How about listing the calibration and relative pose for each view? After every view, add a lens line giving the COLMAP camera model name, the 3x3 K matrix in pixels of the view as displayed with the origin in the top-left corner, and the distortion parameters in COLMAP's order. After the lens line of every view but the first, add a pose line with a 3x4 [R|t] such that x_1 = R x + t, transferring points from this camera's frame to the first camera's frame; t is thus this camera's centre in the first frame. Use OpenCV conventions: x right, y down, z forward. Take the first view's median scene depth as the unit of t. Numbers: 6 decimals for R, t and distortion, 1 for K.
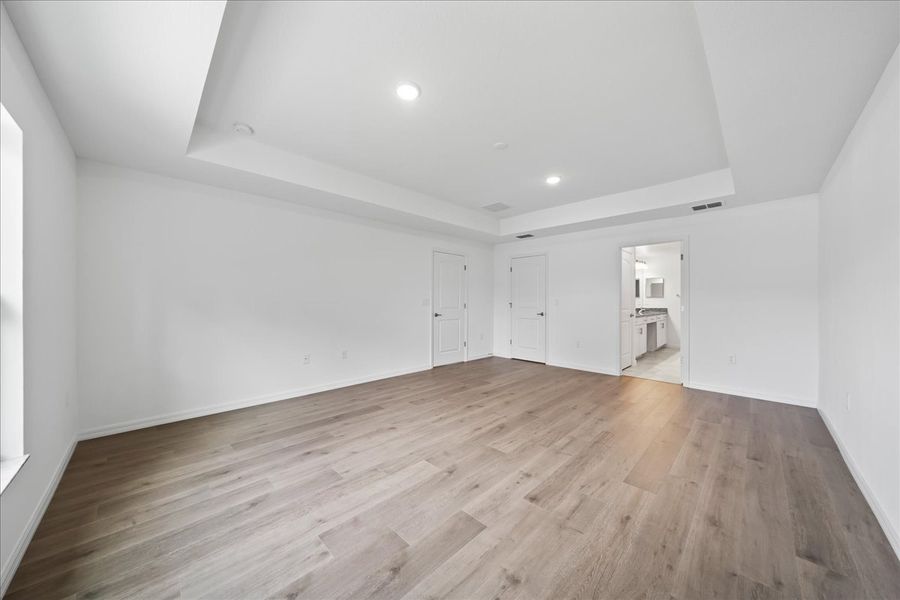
lens RADIAL K [[311.9, 0, 450.8], [0, 311.9, 298.1], [0, 0, 1]] dist [-0.002475, 0.000040]
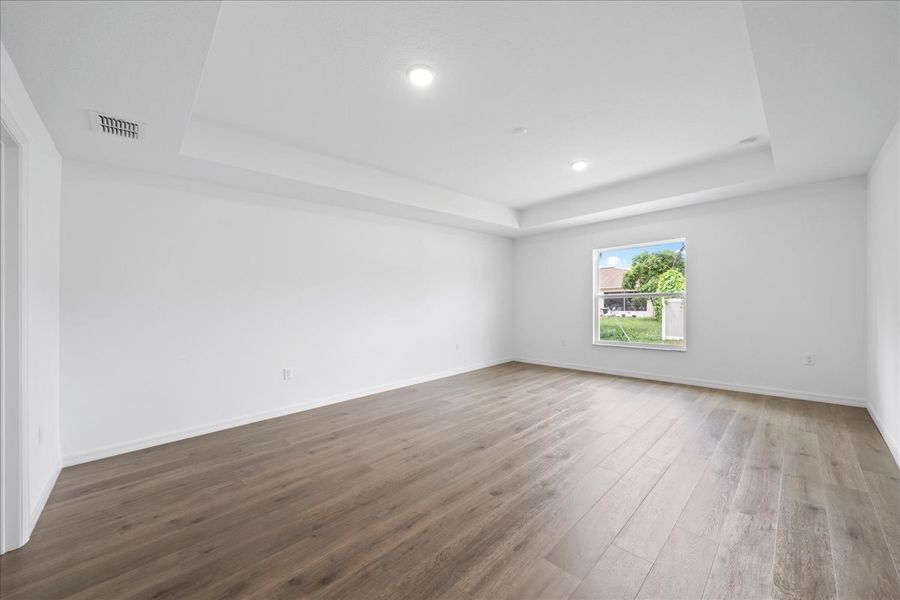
lens RADIAL K [[311.9, 0, 450.8], [0, 311.9, 298.1], [0, 0, 1]] dist [-0.002475, 0.000040]
pose [[-0.998059, 0.004832, 0.062091, 0.346890], [0.004551, 0.999979, -0.004658, -0.003309], [-0.062112, -0.004367, -0.998060, 2.210096]]
